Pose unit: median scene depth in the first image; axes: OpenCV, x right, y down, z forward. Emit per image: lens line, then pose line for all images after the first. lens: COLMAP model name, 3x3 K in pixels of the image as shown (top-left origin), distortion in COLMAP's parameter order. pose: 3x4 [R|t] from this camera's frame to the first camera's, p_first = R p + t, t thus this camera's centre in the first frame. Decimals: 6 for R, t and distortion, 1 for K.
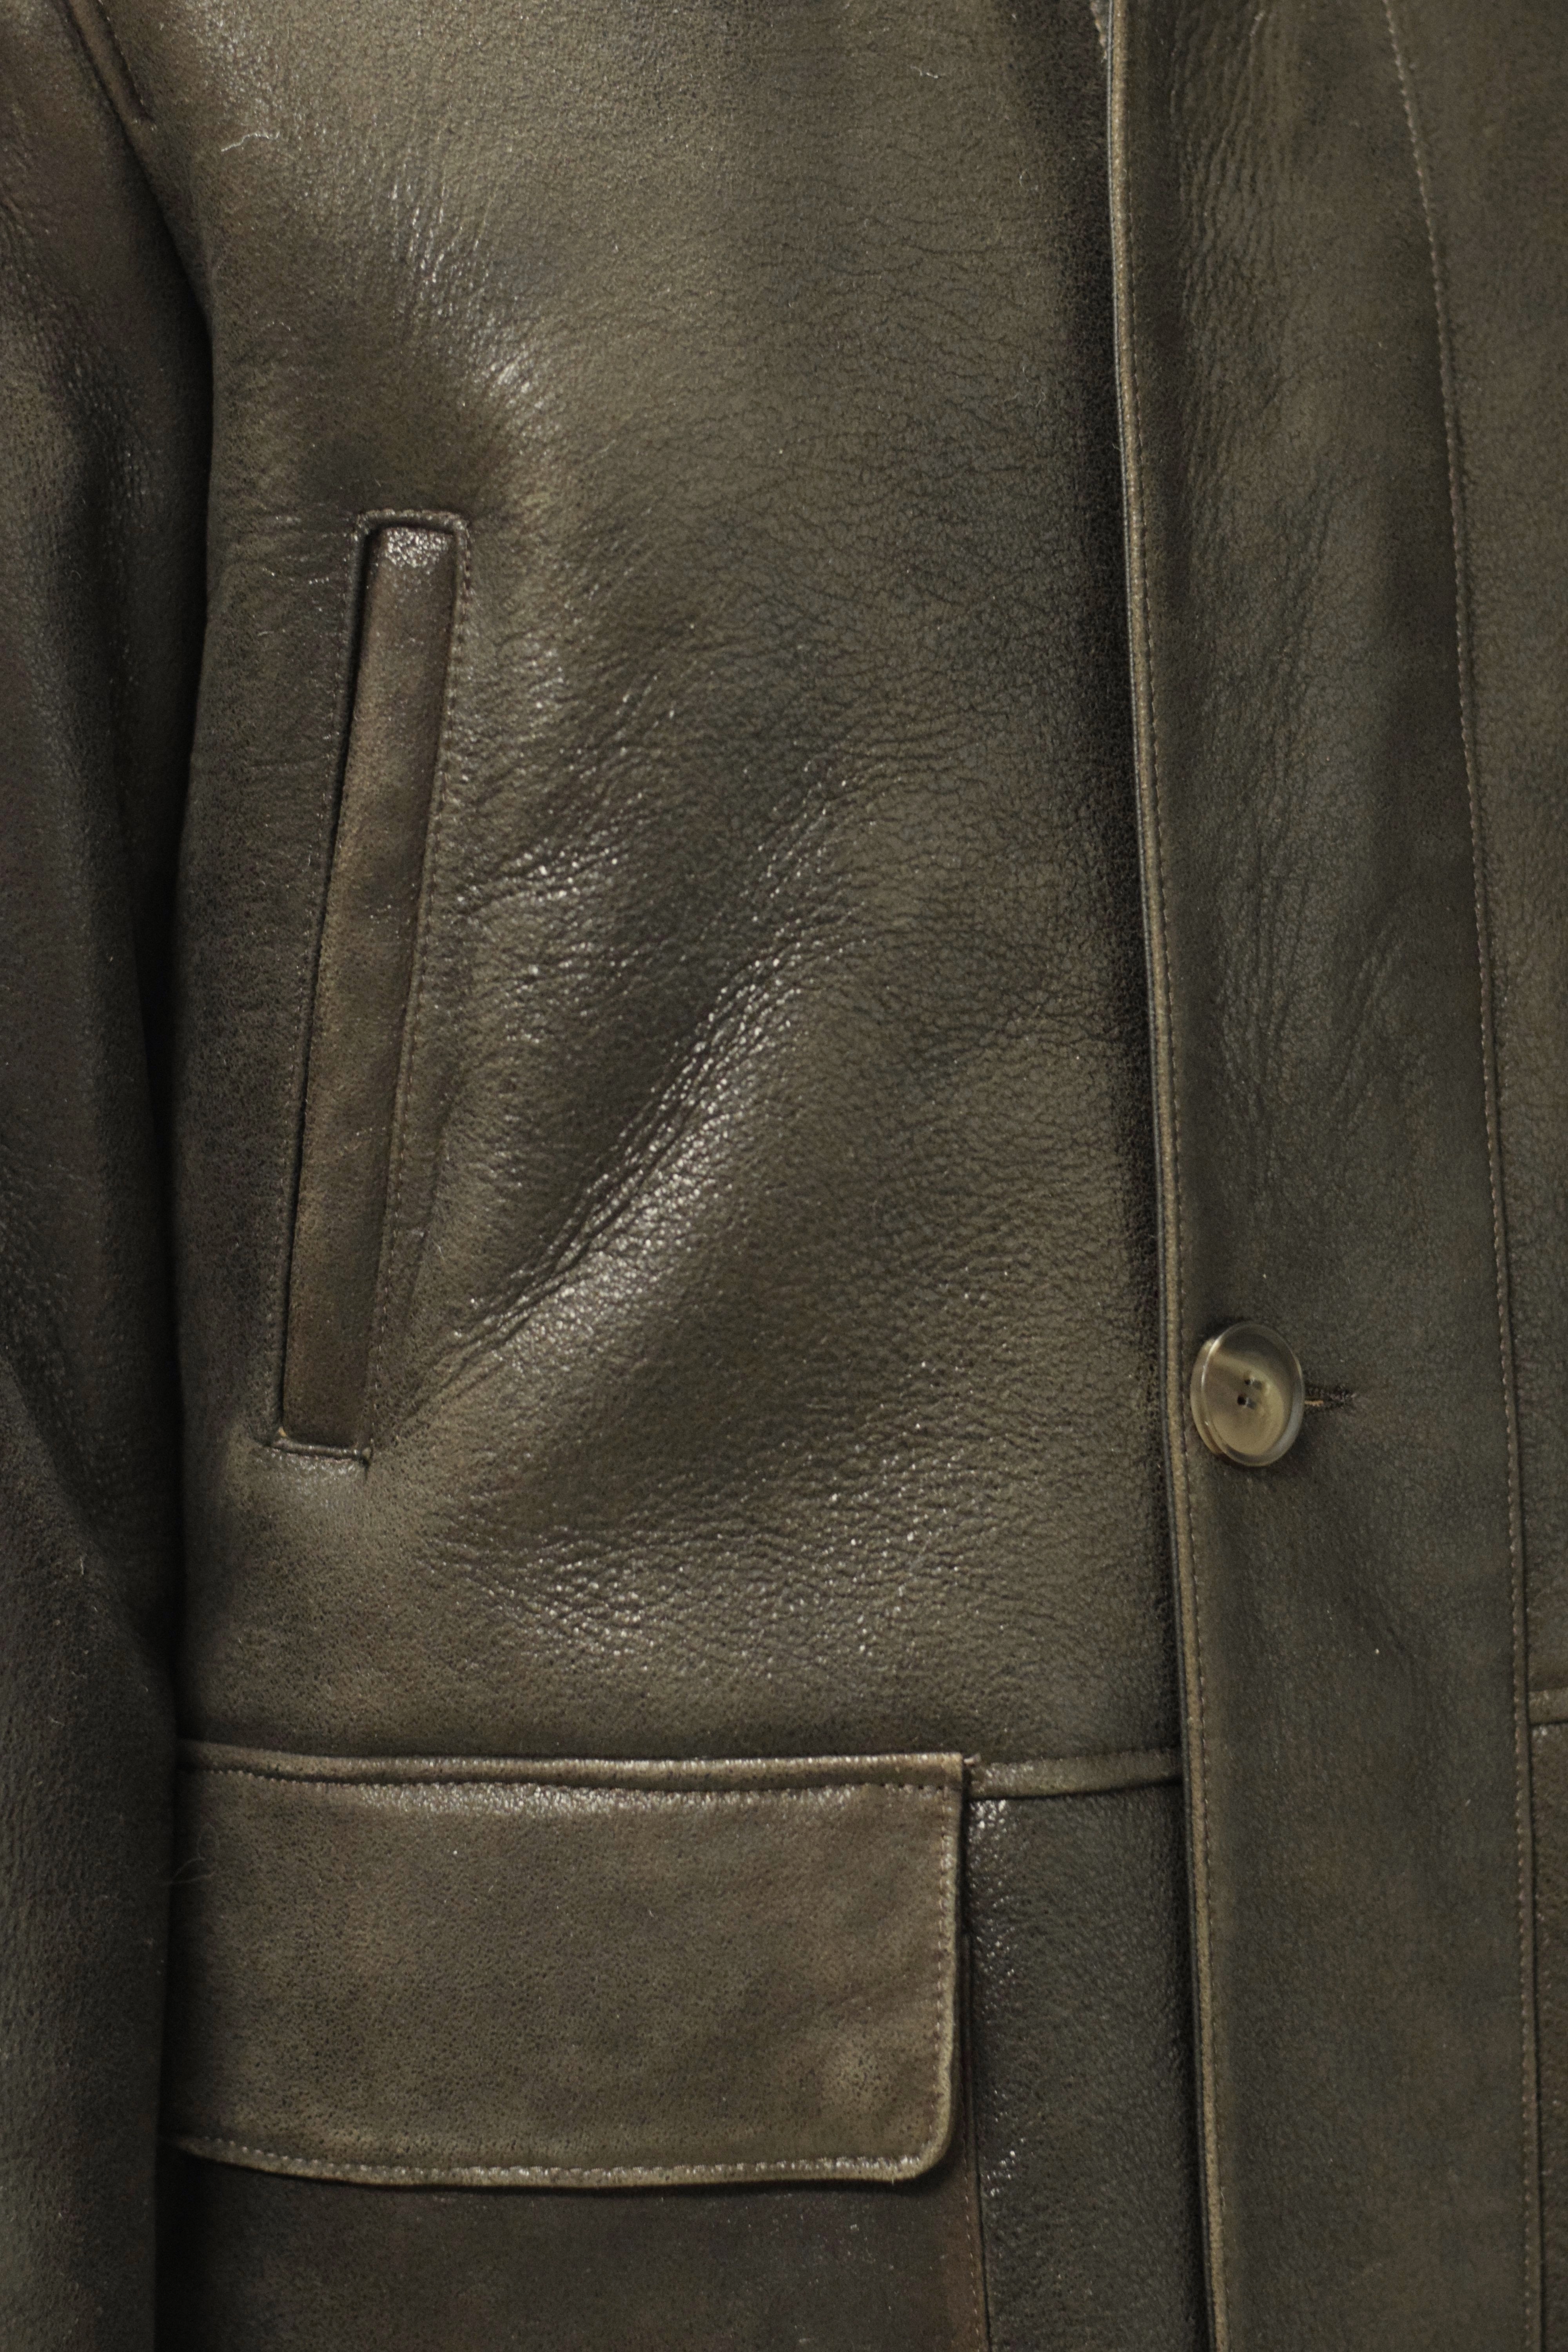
lens RADIAL K [[5351.1, 0, 780.3], [0, 5351.1, 1181.1], [0, 0, 1]] dist [-0.121508, 0.000000]
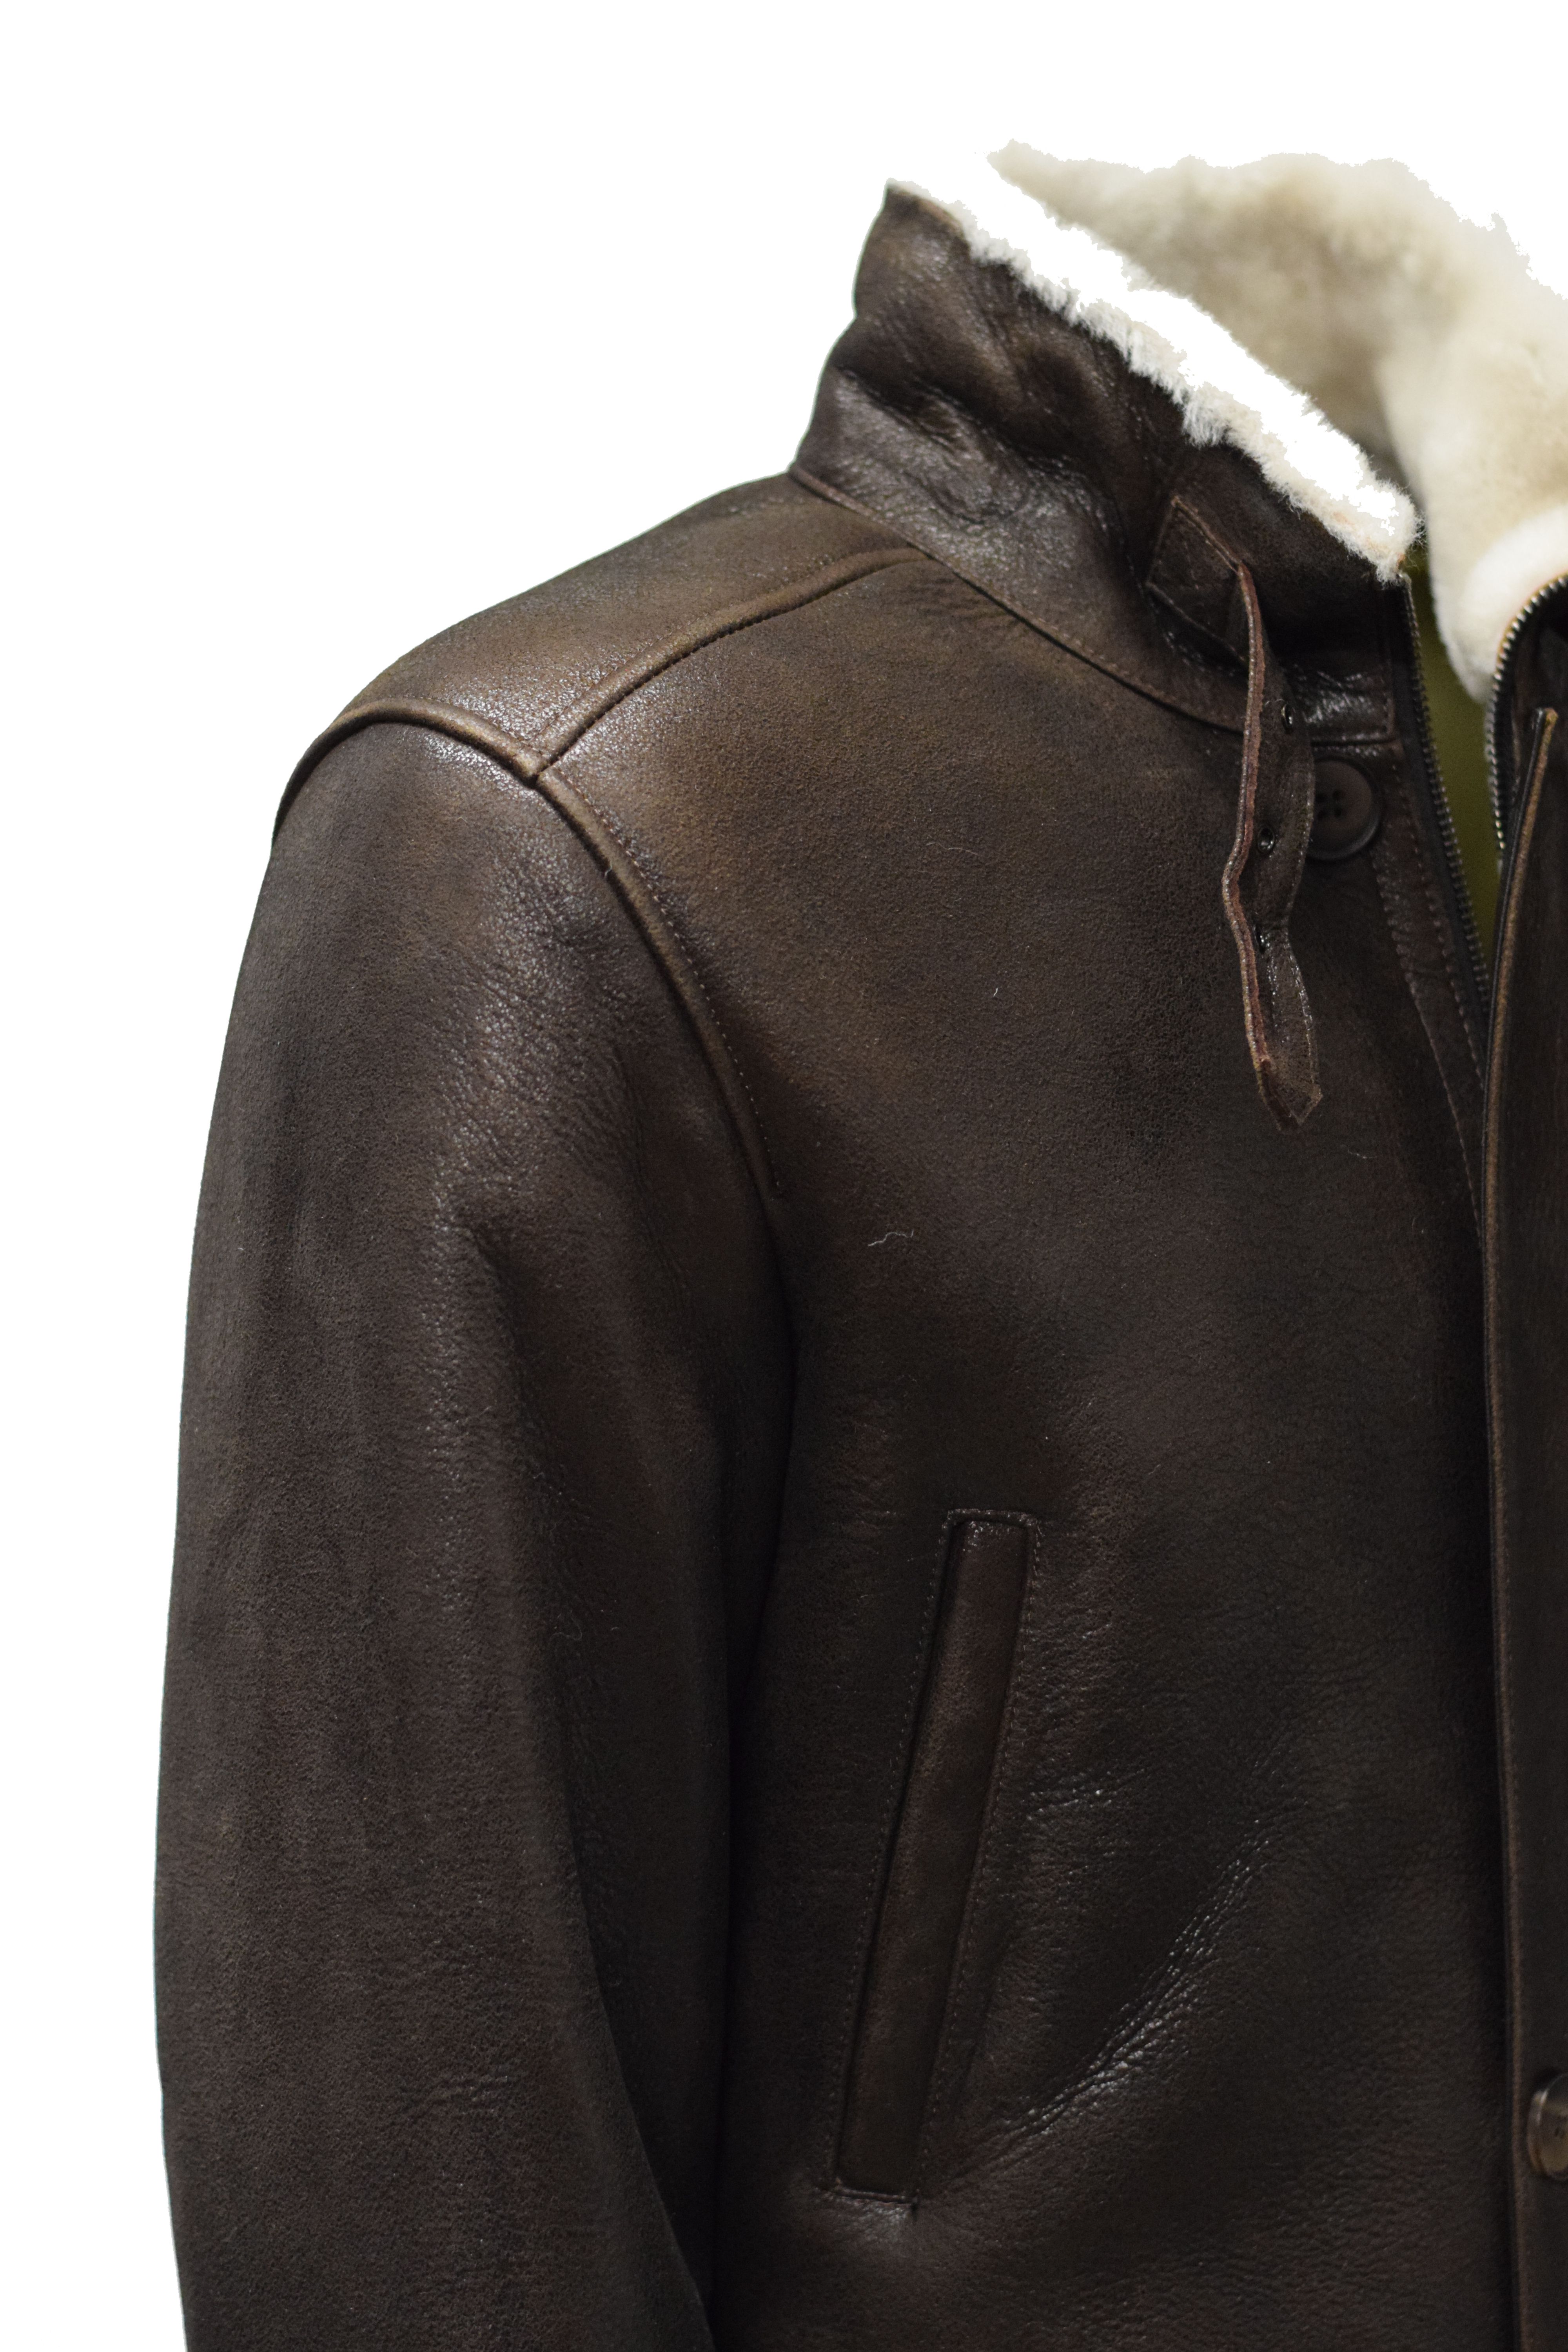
lens RADIAL K [[5351.1, 0, 771.5], [0, 5351.1, 1167.5], [0, 0, 1]] dist [-0.121508, 0.000000]
pose [[0.971706, -0.010218, 0.235974, -0.423566], [-0.005115, 0.997919, 0.064276, -0.289506], [-0.236139, -0.063664, 0.969631, -0.240101]]
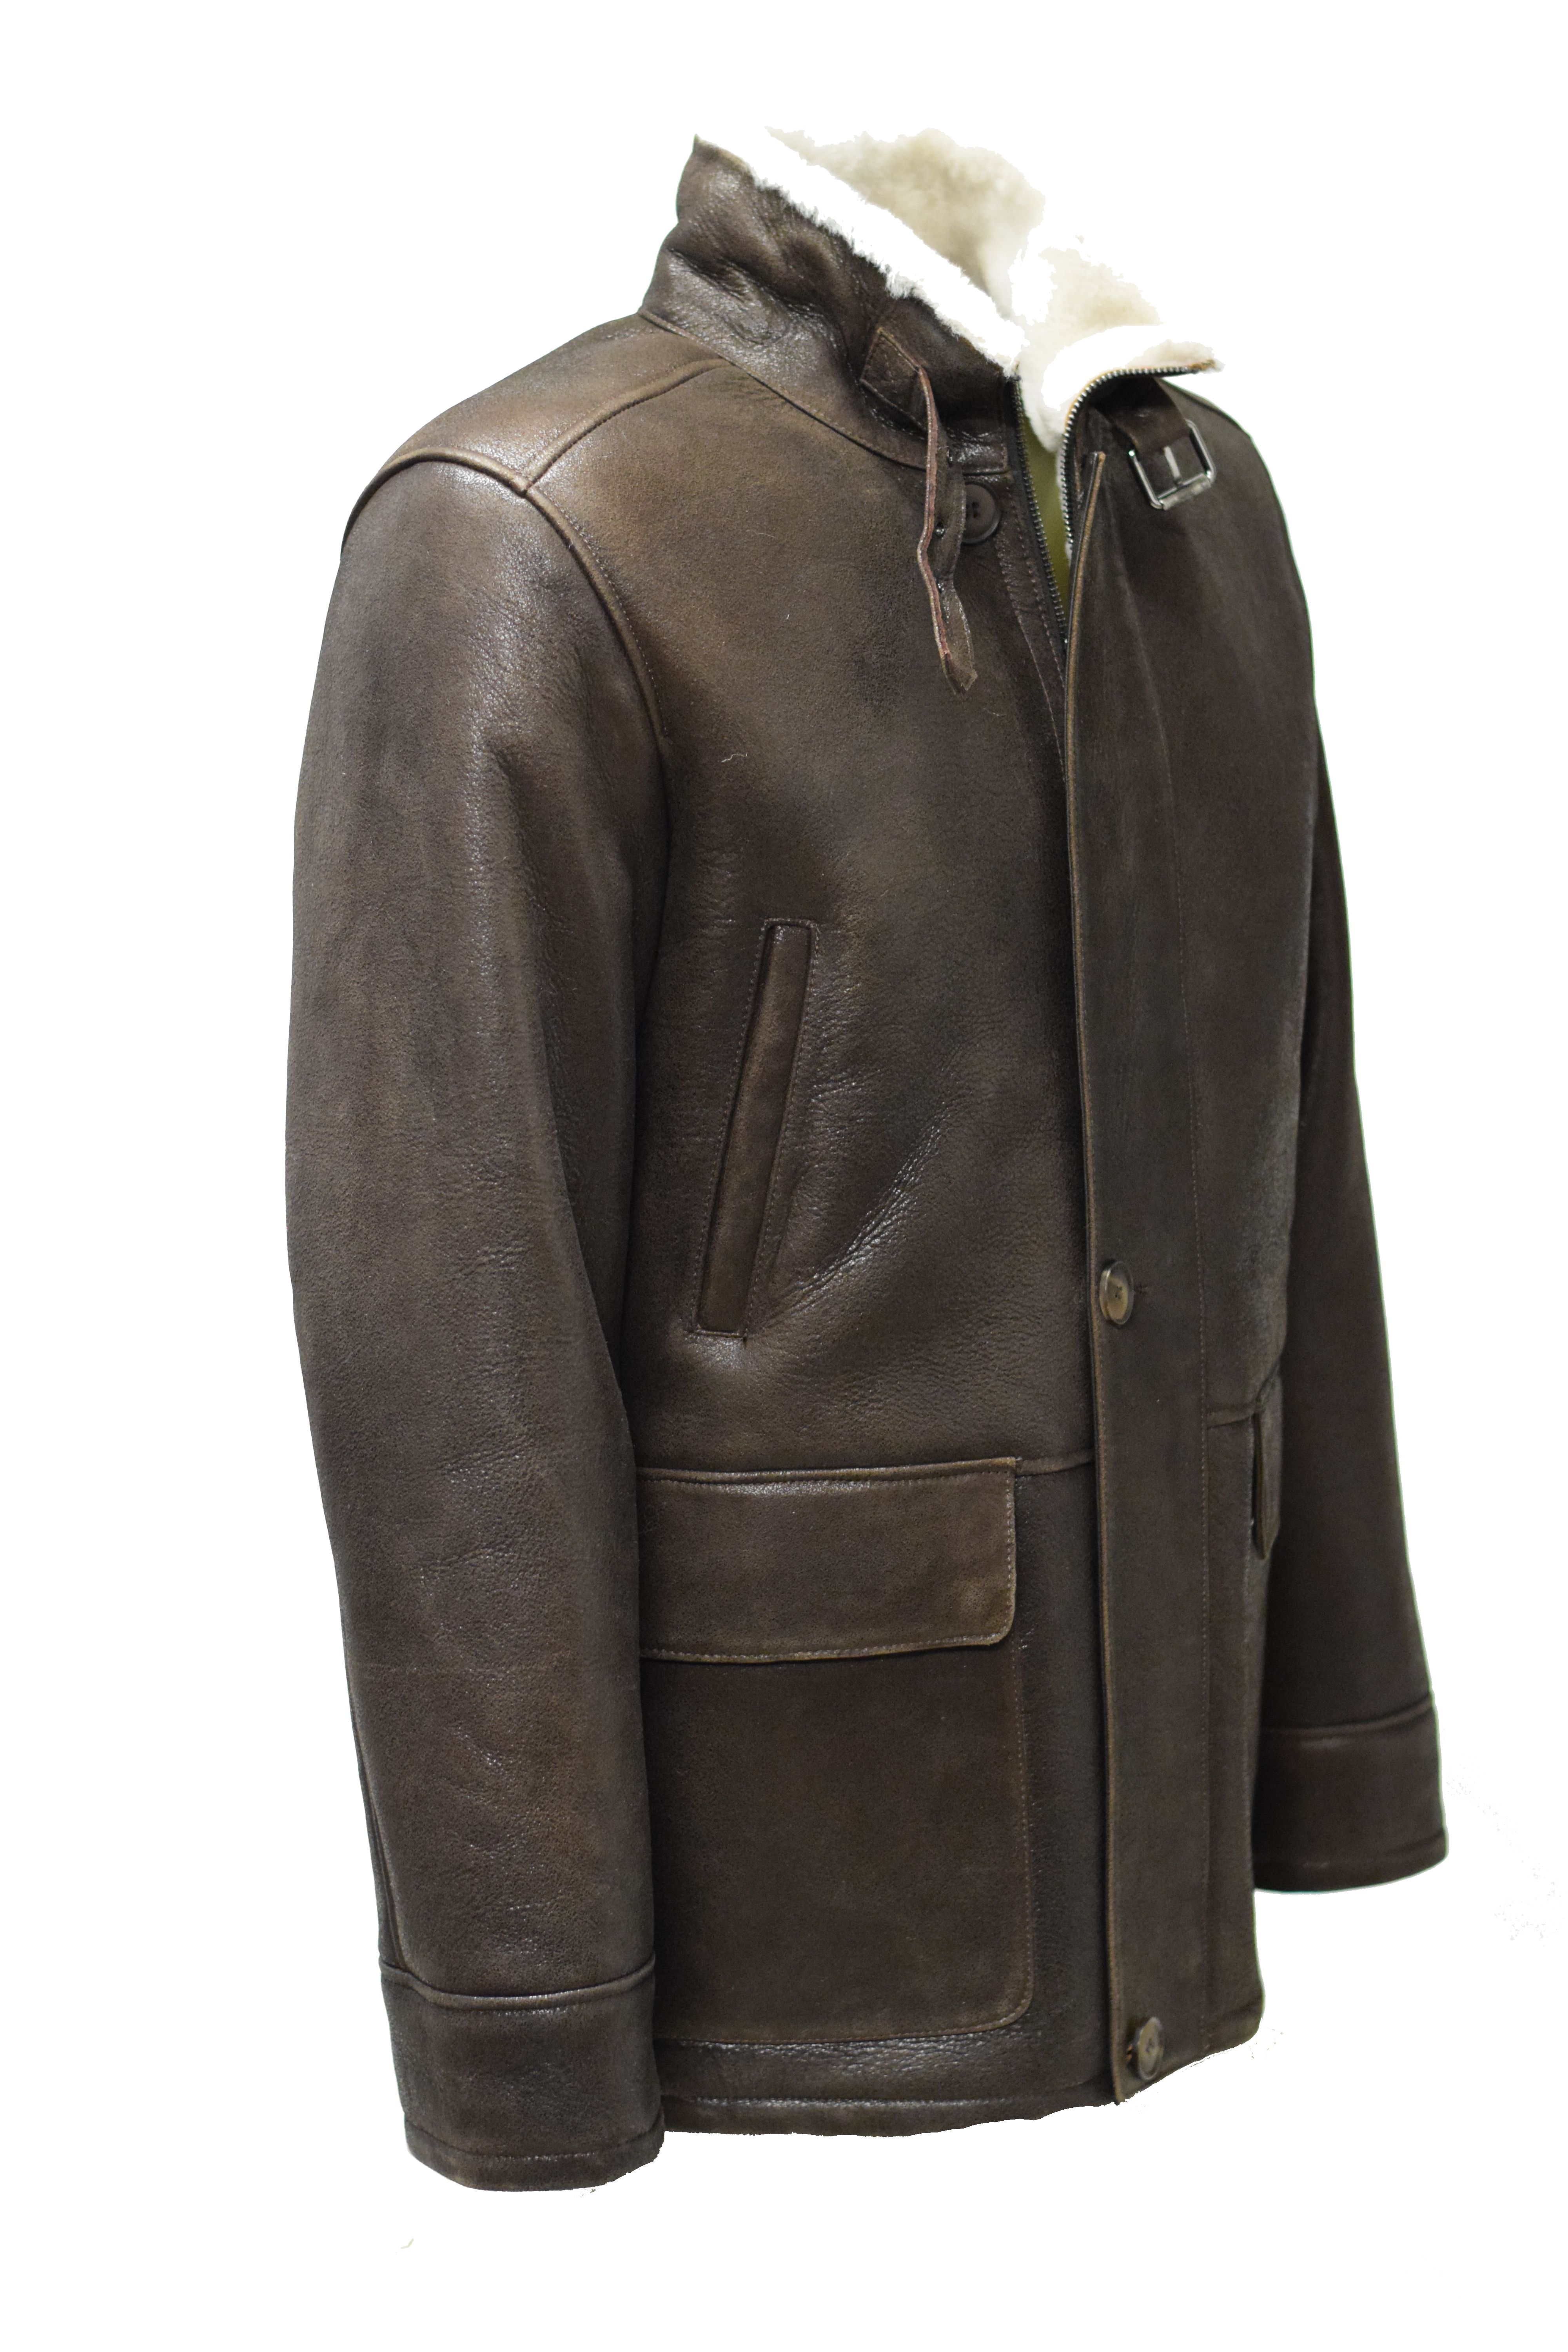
lens RADIAL K [[5351.1, 0, 793.4], [0, 5351.1, 1173.9], [0, 0, 1]] dist [-0.121508, 0.000000]
pose [[0.934219, -0.035735, 0.354907, -0.857115], [0.002354, 0.995565, 0.094048, -0.227594], [-0.356693, -0.087026, 0.930159, -1.077455]]
